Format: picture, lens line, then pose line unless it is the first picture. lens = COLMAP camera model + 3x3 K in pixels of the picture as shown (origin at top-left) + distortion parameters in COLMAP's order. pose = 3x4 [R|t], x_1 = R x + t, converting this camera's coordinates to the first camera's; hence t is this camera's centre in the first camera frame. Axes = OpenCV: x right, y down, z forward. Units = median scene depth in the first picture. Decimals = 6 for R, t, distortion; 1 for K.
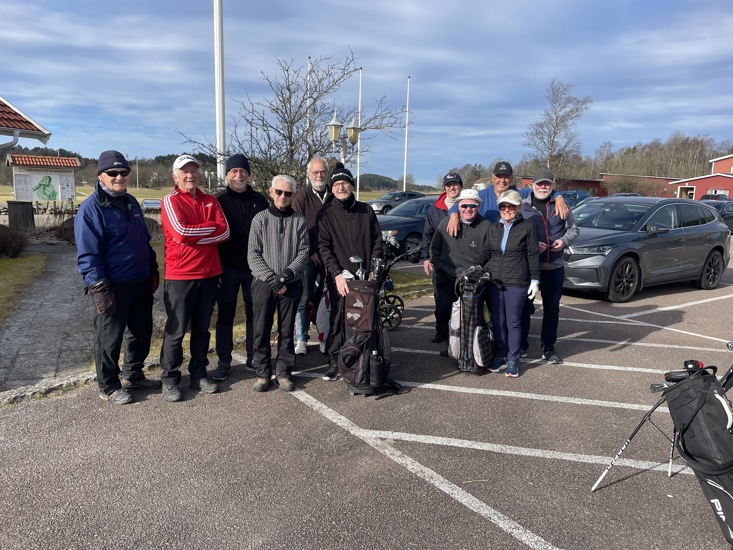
lens RADIAL K [[571.5, 0, 361.3], [0, 571.5, 280.0], [0, 0, 1]] dist [0.036057, -0.021568]
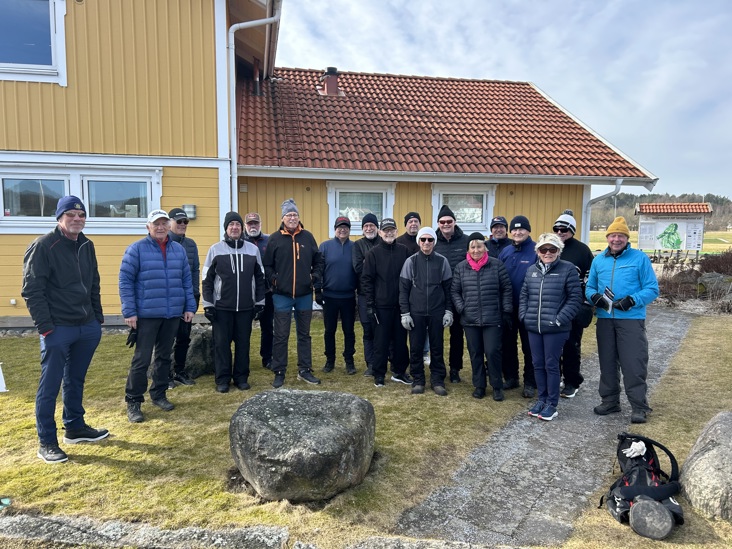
lens RADIAL K [[569.4, 0, 360.8], [0, 569.4, 278.7], [0, 0, 1]] dist [0.001140, 0.012069]
pose [[0.527814, 0.058189, -0.847364, -0.030774], [-0.125693, 0.992017, -0.010170, -0.035836], [0.840008, 0.111876, 0.530915, 0.172973]]
